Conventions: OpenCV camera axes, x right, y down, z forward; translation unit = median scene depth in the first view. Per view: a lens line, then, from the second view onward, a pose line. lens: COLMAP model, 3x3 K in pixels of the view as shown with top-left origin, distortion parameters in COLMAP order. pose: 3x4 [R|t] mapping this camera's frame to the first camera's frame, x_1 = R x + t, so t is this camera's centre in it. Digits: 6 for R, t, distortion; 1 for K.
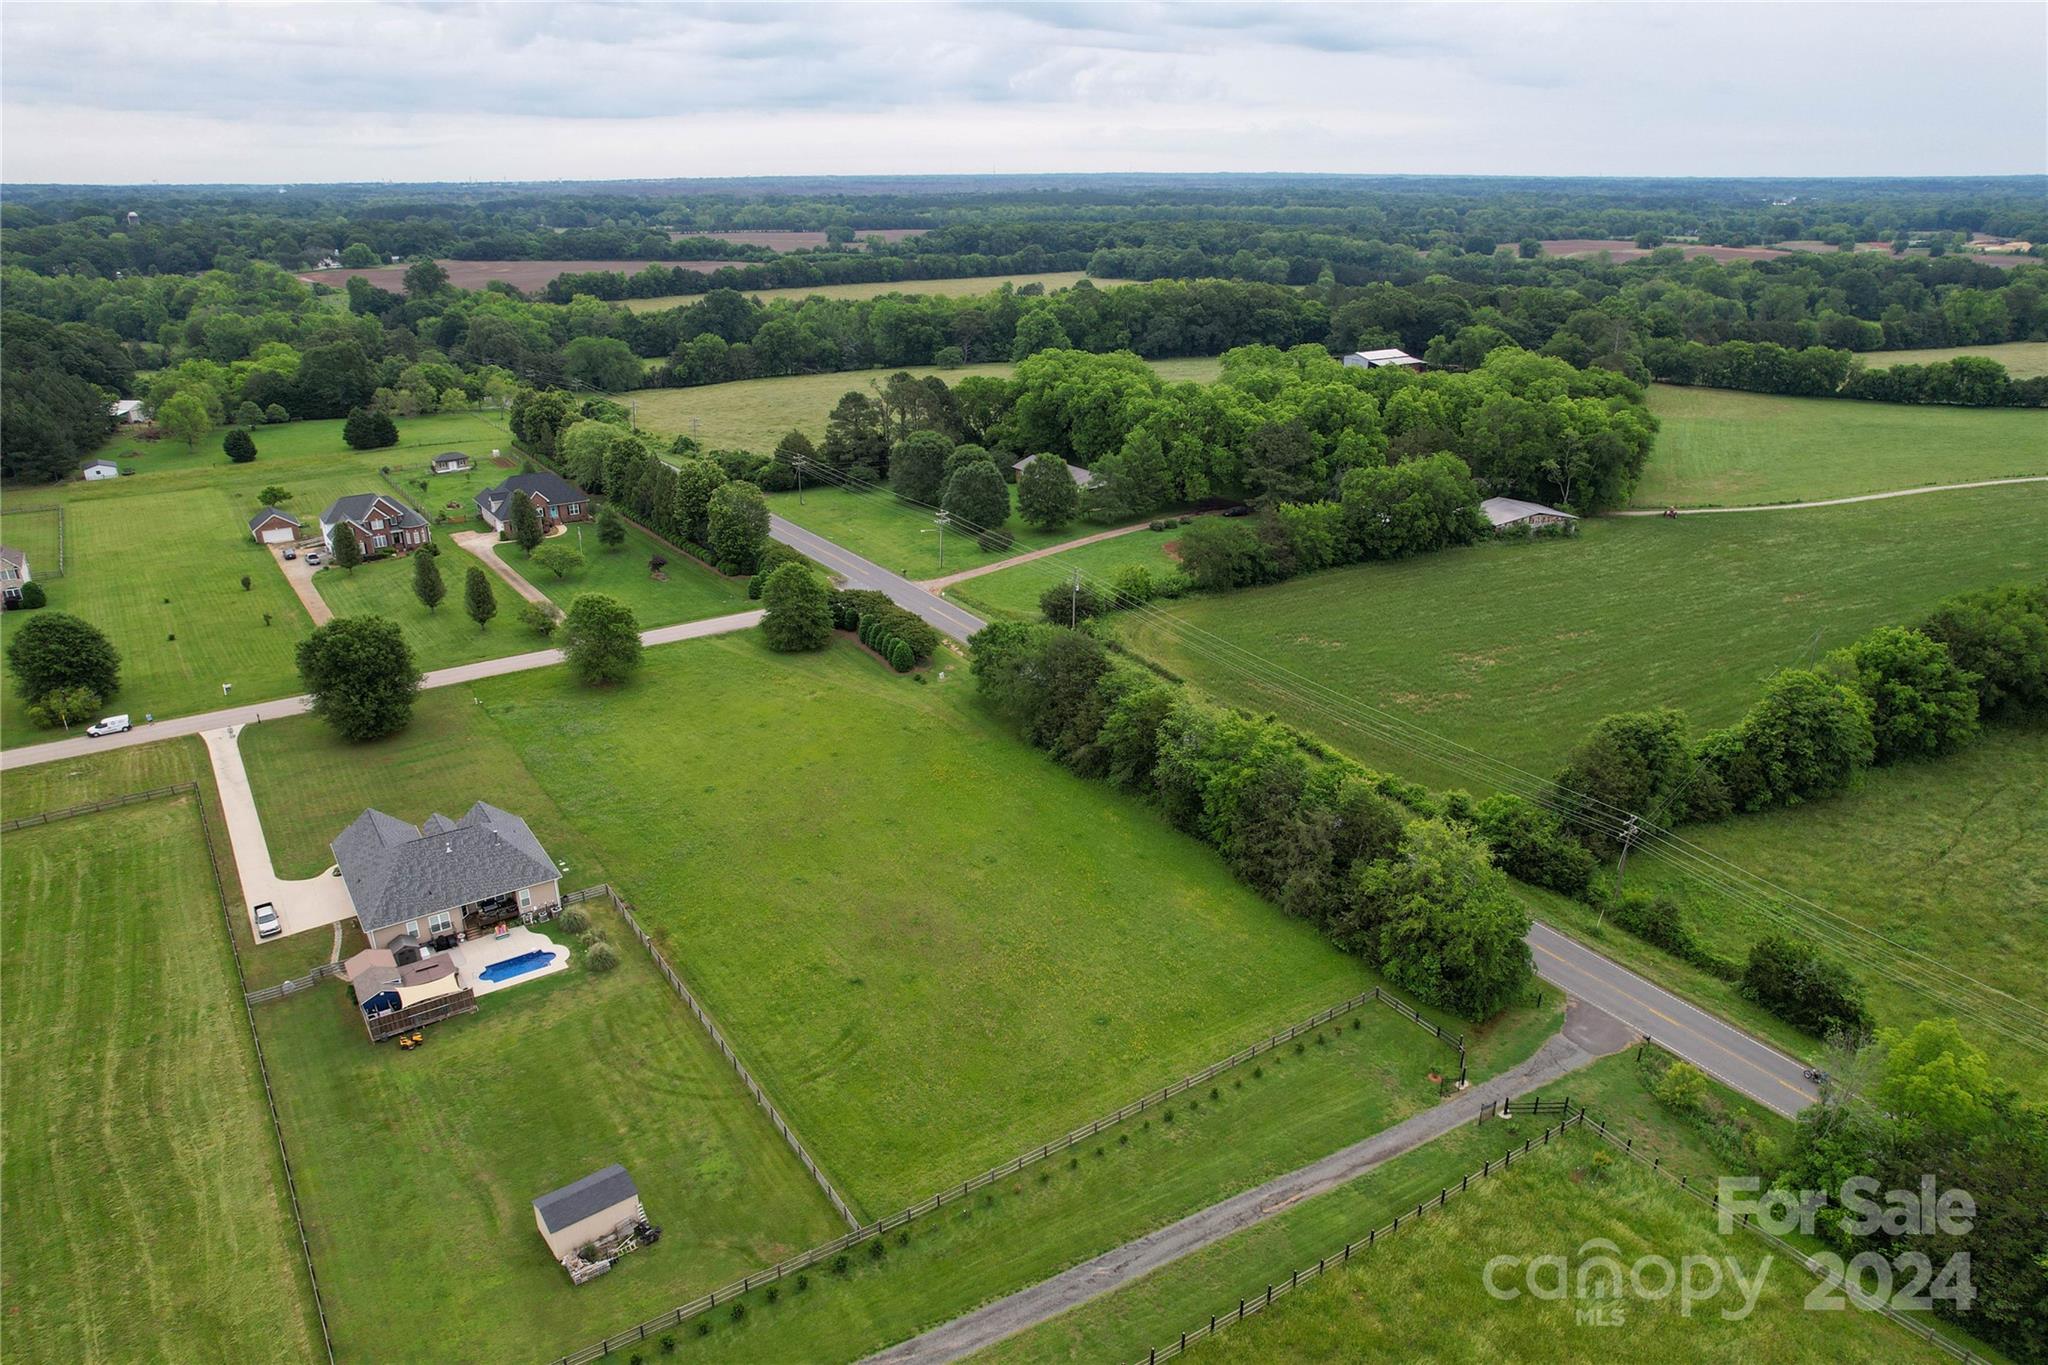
lens RADIAL K [[1306.9, 0, 1026.1], [0, 1306.9, 695.2], [0, 0, 1]] dist [-0.071914, 0.063399]
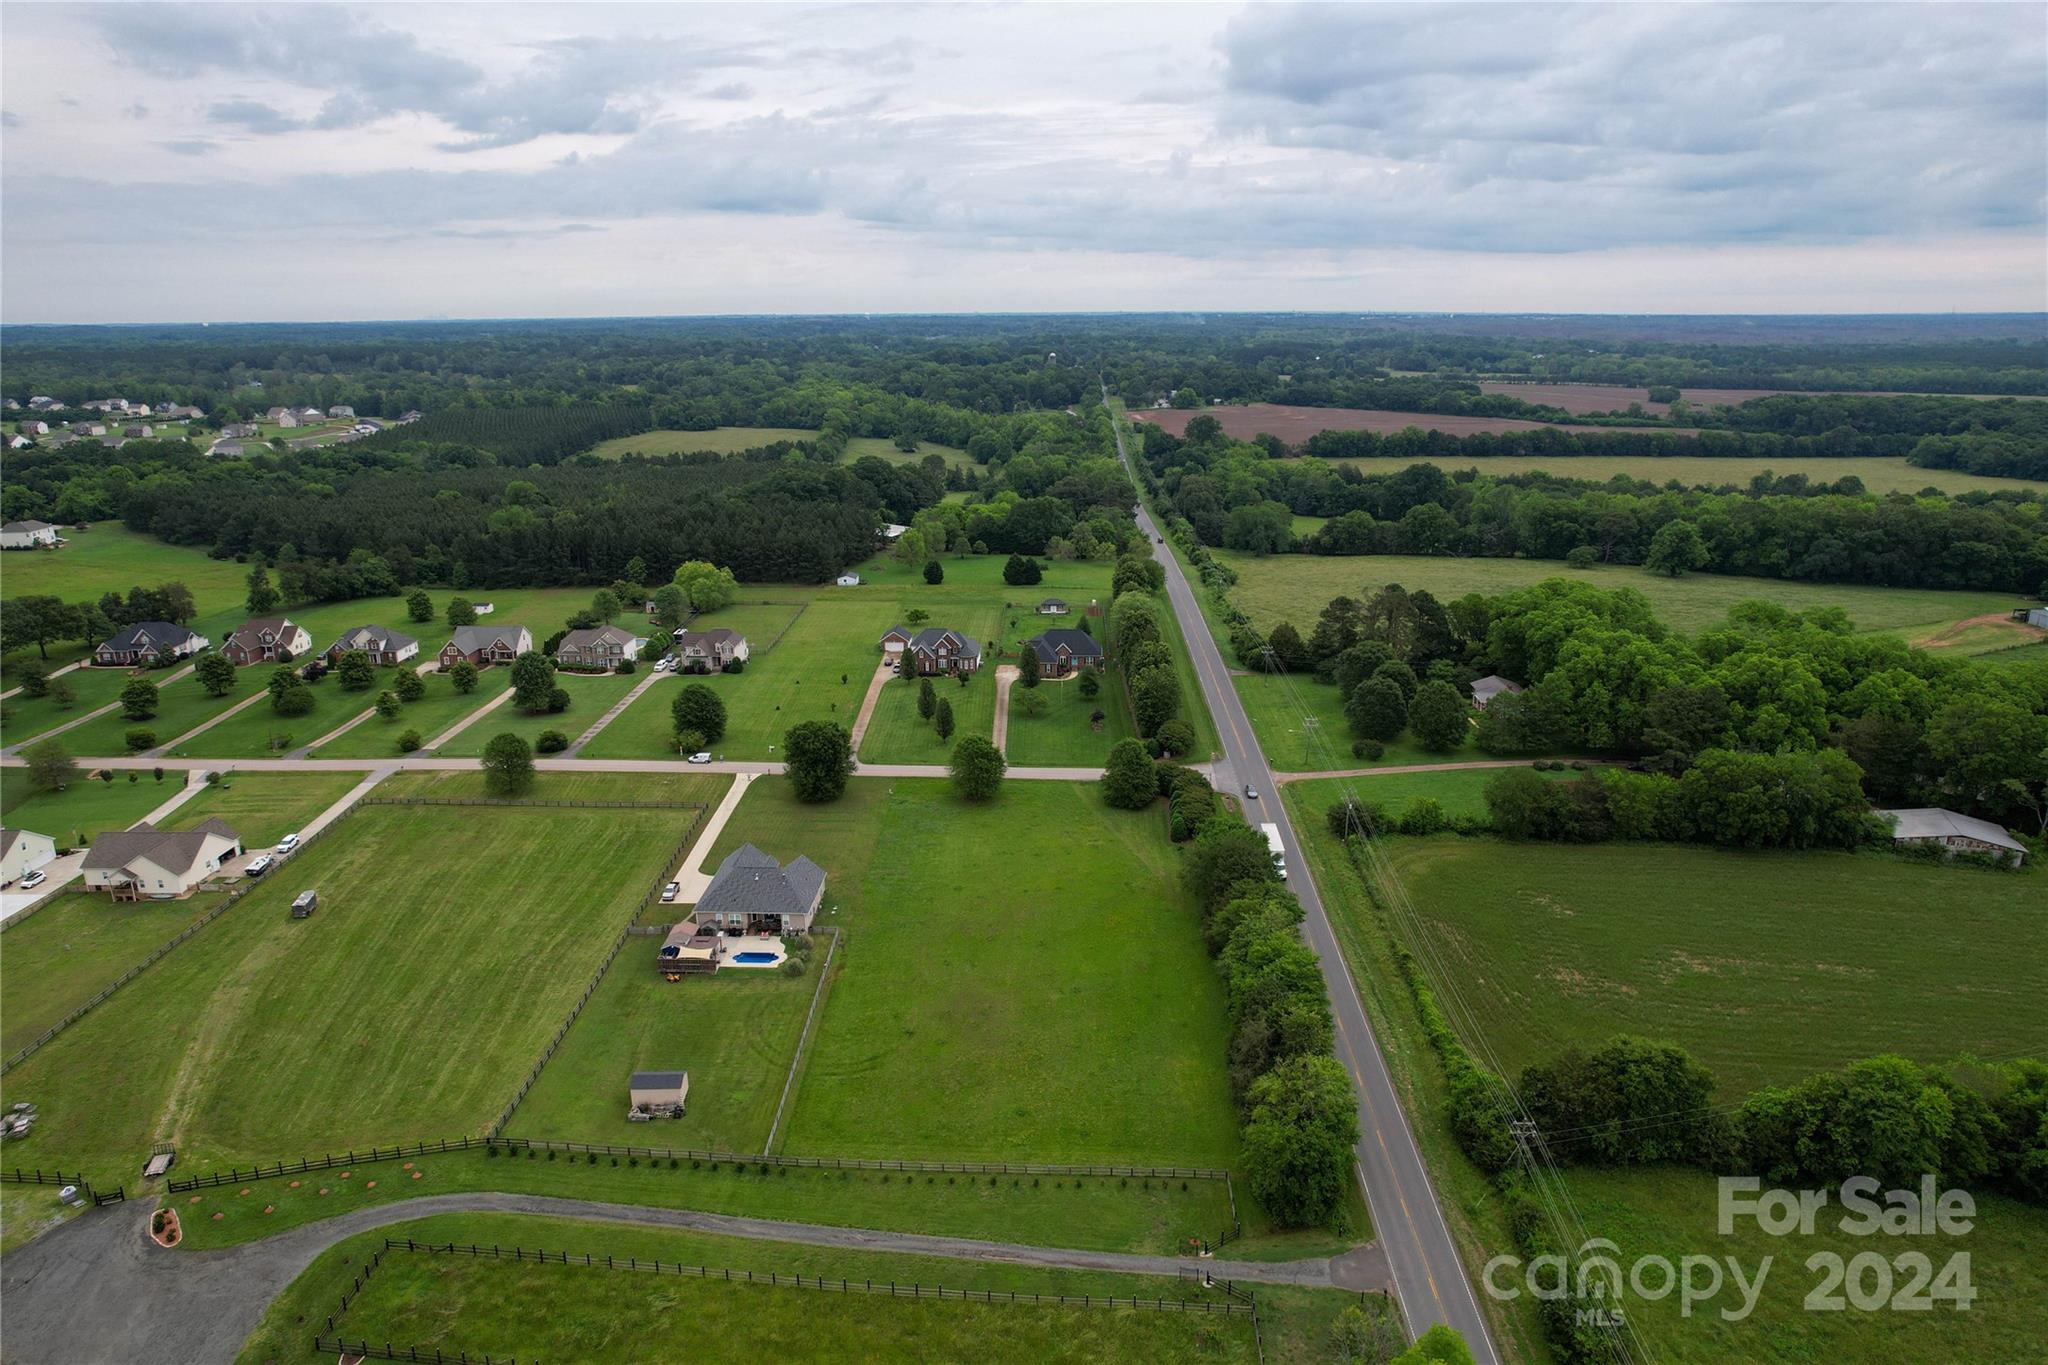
lens RADIAL K [[1306.9, 0, 1026.1], [0, 1306.9, 695.2], [0, 0, 1]] dist [-0.071914, 0.063399]
pose [[0.802478, 0.169731, -0.572032, 0.427030], [-0.221589, 0.974901, -0.021588, -0.085242], [0.554011, 0.144080, 0.819947, -0.108423]]
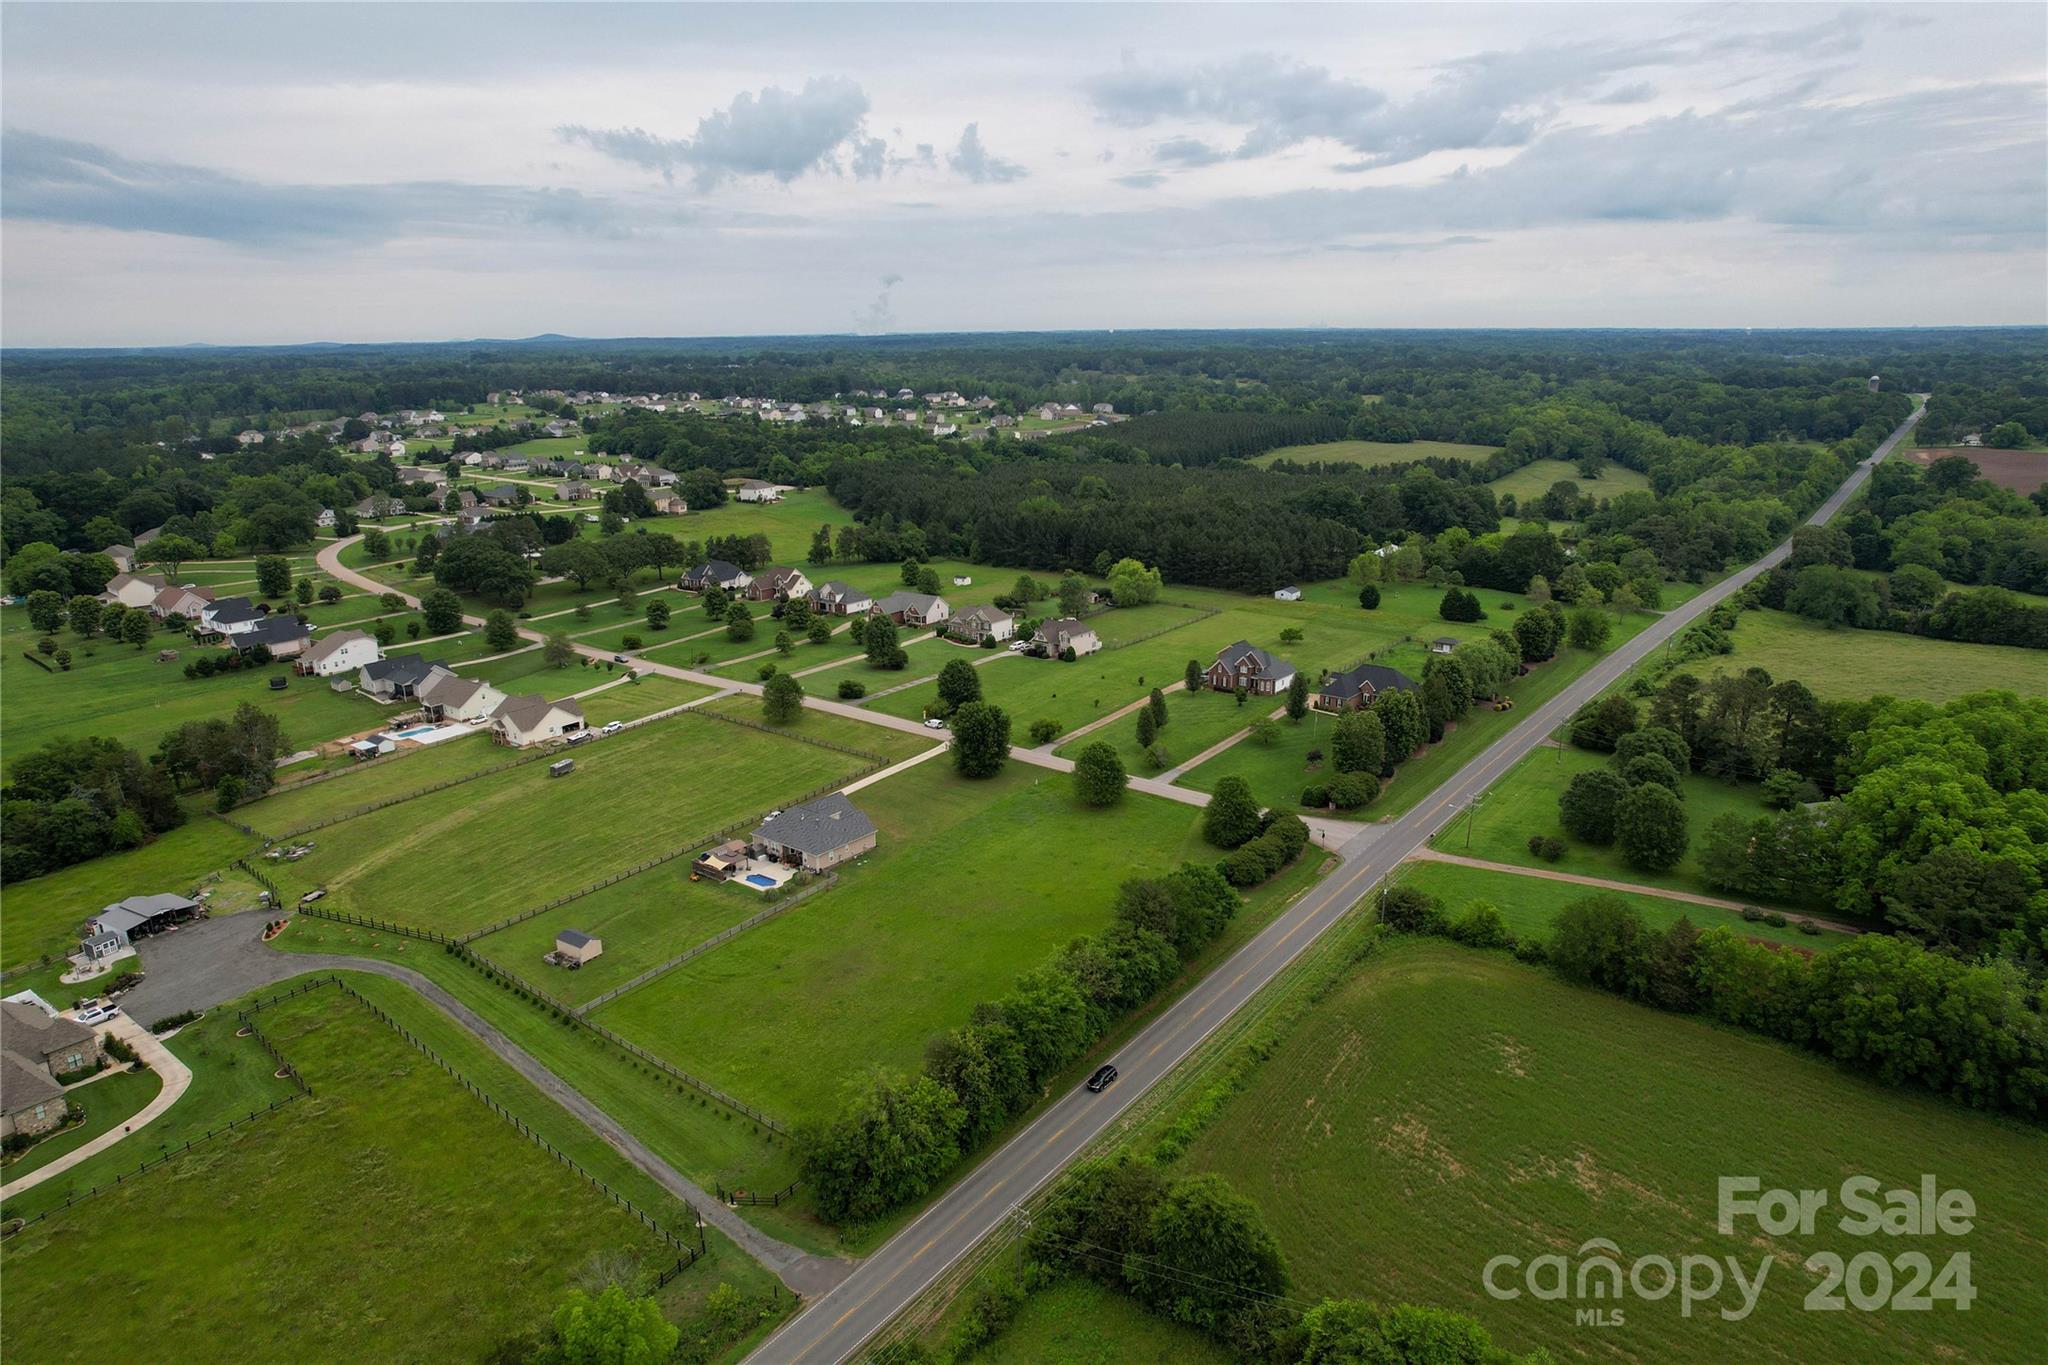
lens RADIAL K [[1306.9, 0, 1026.1], [0, 1306.9, 695.2], [0, 0, 1]] dist [-0.071914, 0.063399]
pose [[0.299108, 0.260543, -0.917961, 0.797778], [-0.347963, 0.925541, 0.149314, -0.262407], [0.888514, 0.274756, 0.367496, 0.324560]]
